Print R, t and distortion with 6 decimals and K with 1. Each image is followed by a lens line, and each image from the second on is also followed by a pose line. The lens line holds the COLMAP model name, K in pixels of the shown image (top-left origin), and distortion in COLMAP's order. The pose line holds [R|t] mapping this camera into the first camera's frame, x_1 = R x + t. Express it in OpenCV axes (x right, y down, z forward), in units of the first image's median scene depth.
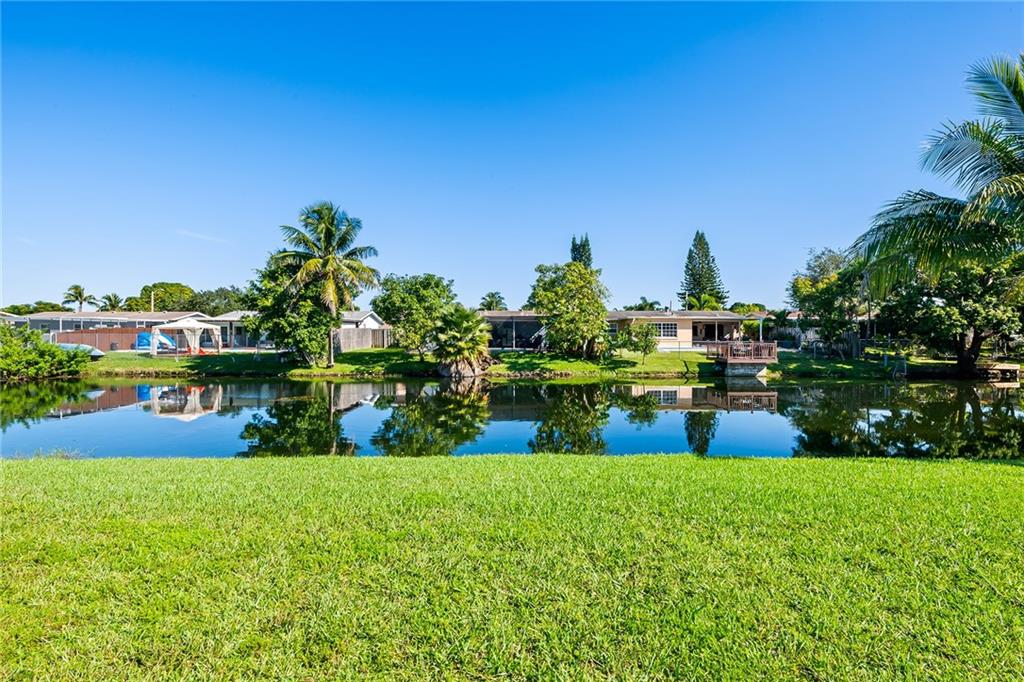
lens RADIAL K [[491.4, 0, 512.0], [0, 491.4, 341.0], [0, 0, 1]] dist [0.000641, 0.000081]
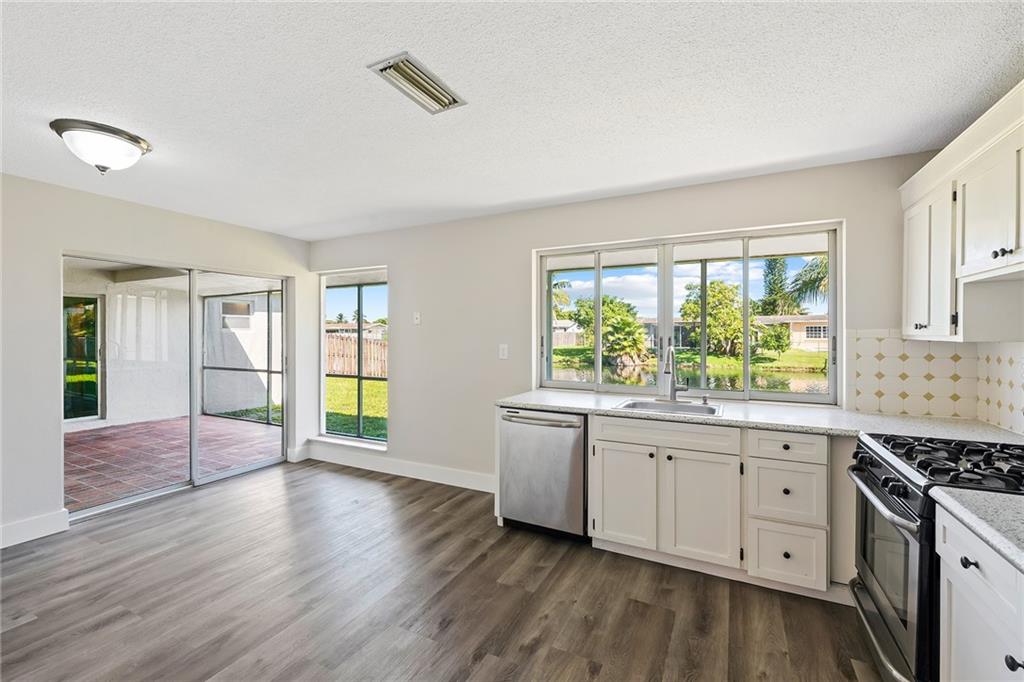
lens RADIAL K [[428.7, 0, 512.8], [0, 428.7, 336.9], [0, 0, 1]] dist [0.000464, -0.000371]
pose [[0.887334, 0.000622, -0.461126, 0.173419], [-0.006277, 0.999923, -0.010730, 0.003664], [0.461084, 0.012415, 0.887270, -0.255193]]
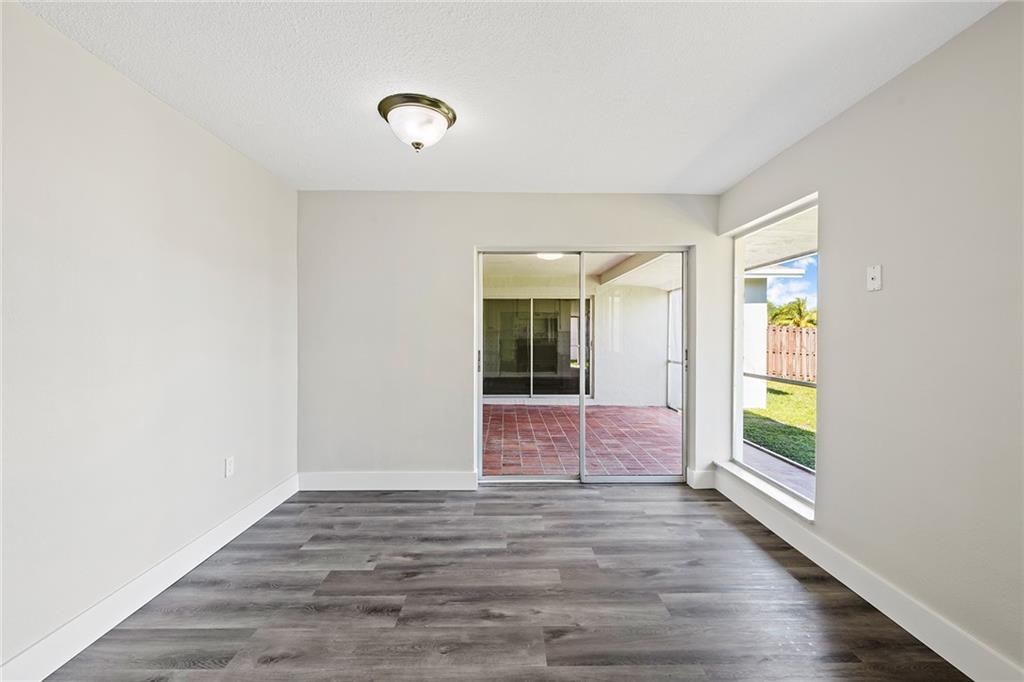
lens RADIAL K [[432.1, 0, 514.6], [0, 432.1, 334.6], [0, 0, 1]] dist [-0.001237, -0.000518]
pose [[0.012237, -0.000231, -0.999925, 0.151692], [-0.020384, 0.999792, -0.000481, 0.006360], [0.999717, 0.020389, 0.012229, -0.207716]]
